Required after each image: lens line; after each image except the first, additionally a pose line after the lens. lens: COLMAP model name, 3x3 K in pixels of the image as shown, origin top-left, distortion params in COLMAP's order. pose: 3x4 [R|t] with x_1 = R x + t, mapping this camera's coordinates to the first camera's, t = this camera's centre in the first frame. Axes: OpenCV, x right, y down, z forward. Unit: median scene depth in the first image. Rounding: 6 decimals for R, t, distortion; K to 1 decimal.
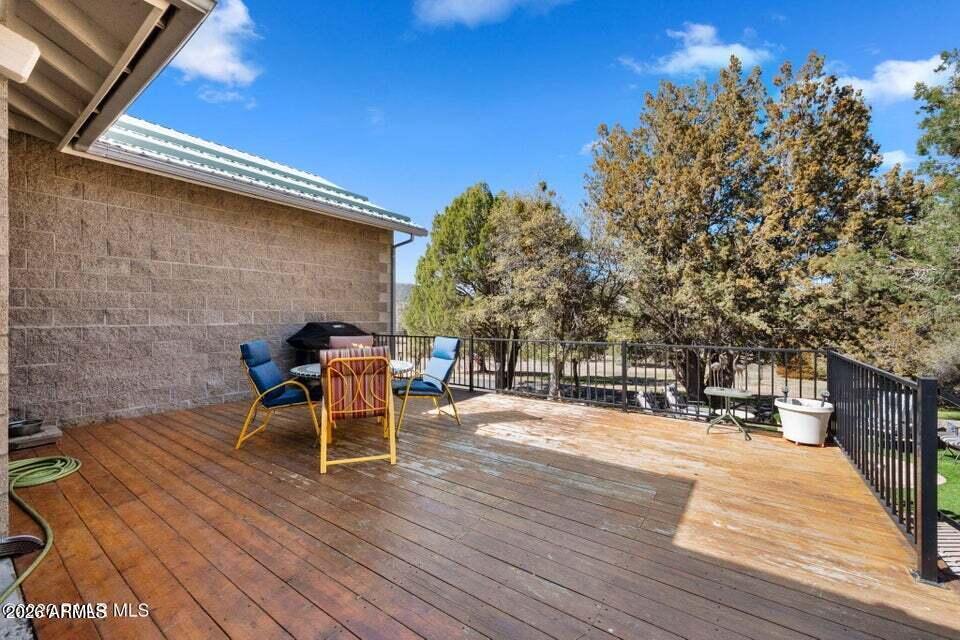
lens RADIAL K [[377.5, 0, 483.5], [0, 377.5, 321.3], [0, 0, 1]] dist [-0.001290, -0.000483]
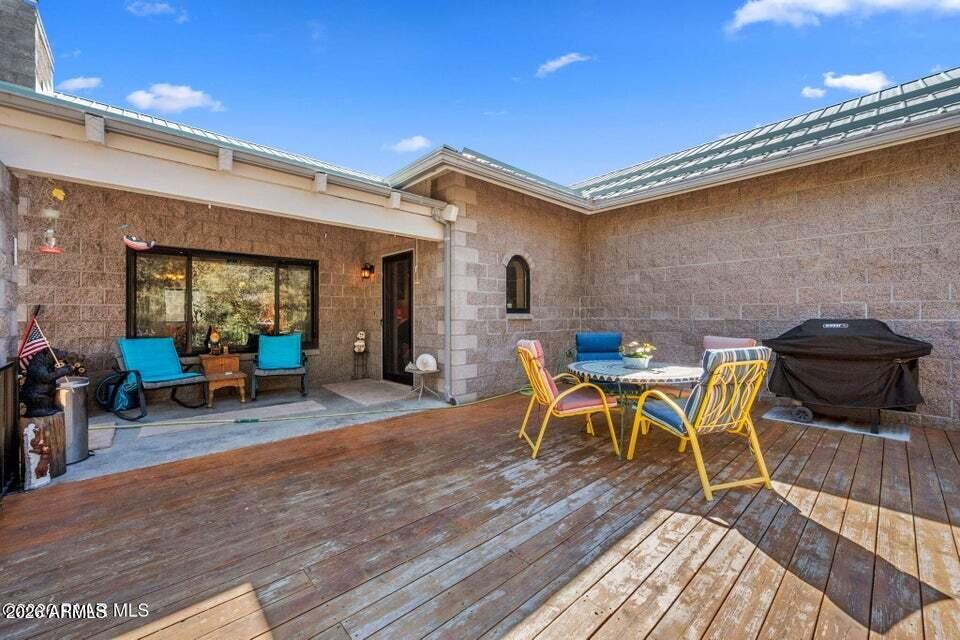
lens RADIAL K [[377.5, 0, 480.1], [0, 377.5, 328.4], [0, 0, 1]] dist [-0.001290, -0.000483]
pose [[-0.218579, 0.040517, -0.974978, 0.525196], [-0.004336, 0.999087, 0.042491, -0.009088], [0.975810, 0.013516, -0.218203, 0.731475]]
